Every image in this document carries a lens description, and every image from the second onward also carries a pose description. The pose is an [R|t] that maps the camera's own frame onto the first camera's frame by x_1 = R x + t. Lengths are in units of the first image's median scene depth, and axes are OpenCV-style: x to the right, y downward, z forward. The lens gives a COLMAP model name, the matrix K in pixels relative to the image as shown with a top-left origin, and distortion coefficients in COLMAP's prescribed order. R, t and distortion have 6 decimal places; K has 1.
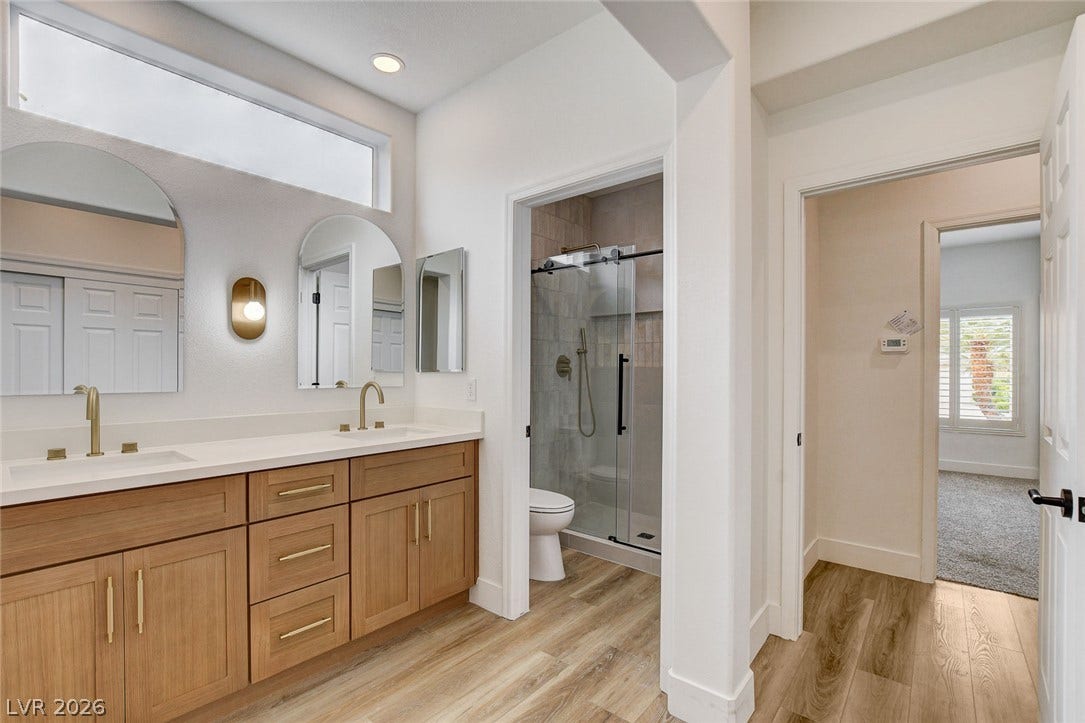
lens RADIAL K [[480.8, 0, 518.8], [0, 480.8, 378.6], [0, 0, 1]] dist [-0.018324, 0.000297]
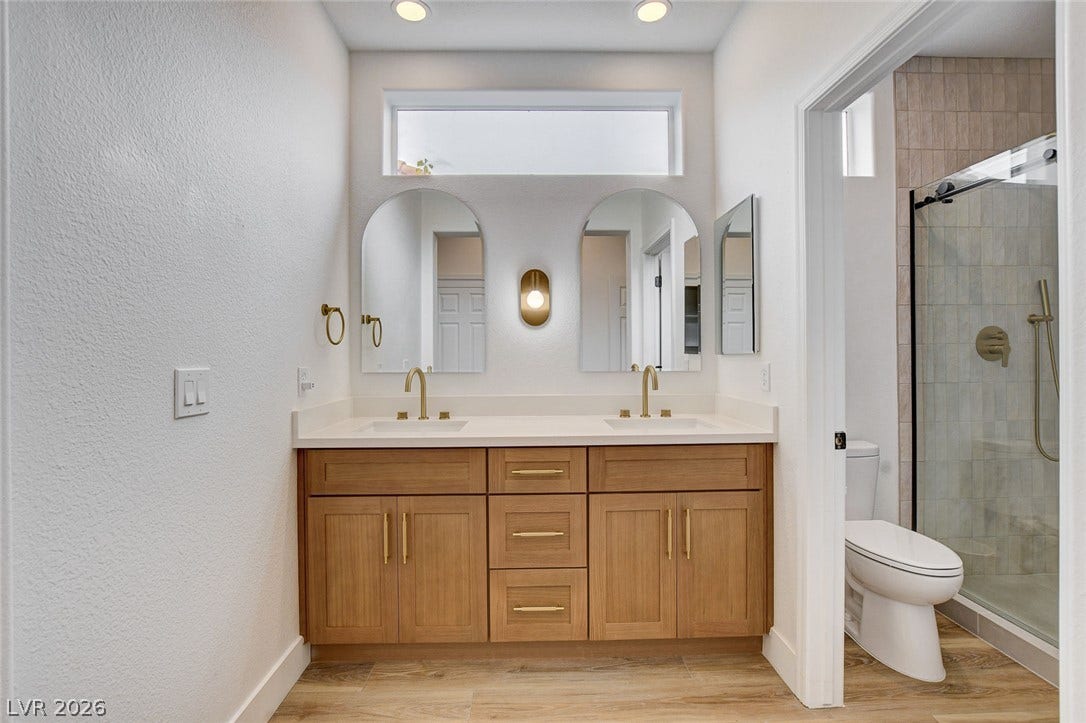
lens RADIAL K [[473.3, 0, 539.6], [0, 473.3, 357.9], [0, 0, 1]] dist [-0.016614, 0.000789]
pose [[0.683502, -0.000596, -0.729948, 0.231856], [-0.004095, 0.999981, -0.004651, -0.003465], [0.729937, 0.006168, 0.683487, 0.257158]]
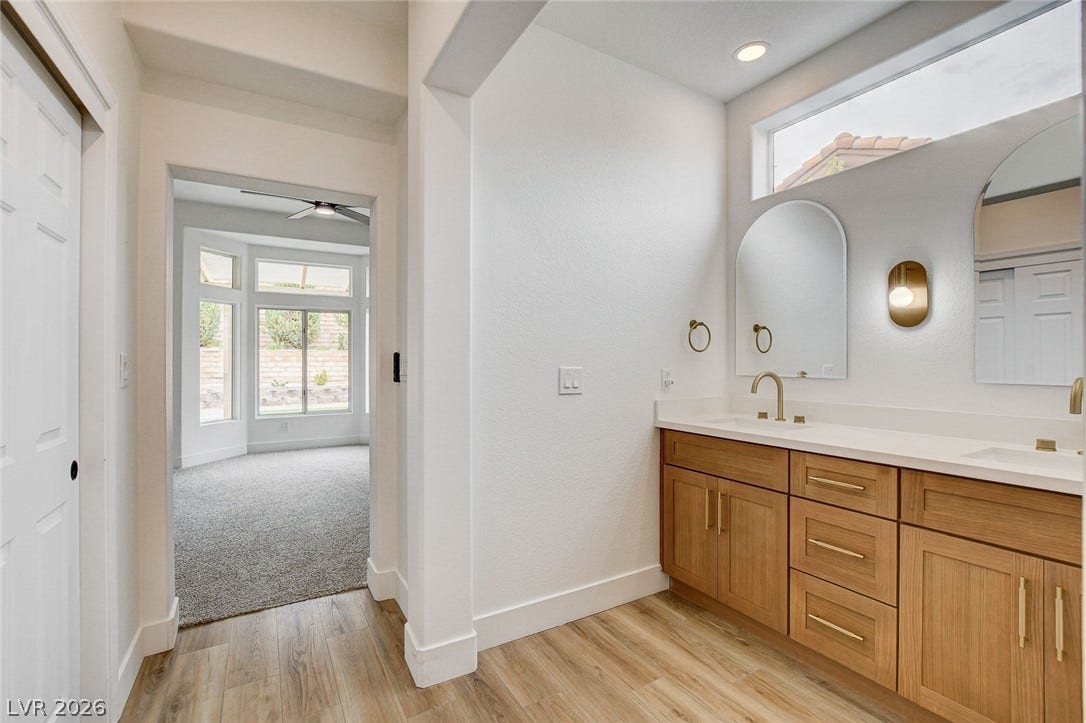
lens RADIAL K [[475.6, 0, 539.2], [0, 475.6, 361.1], [0, 0, 1]] dist [-0.020413, 0.000299]
pose [[-0.303118, 0.000425, -0.952953, 0.519876], [-0.013909, 0.999891, 0.004870, -0.008889], [0.952851, 0.014731, -0.303080, 0.577628]]
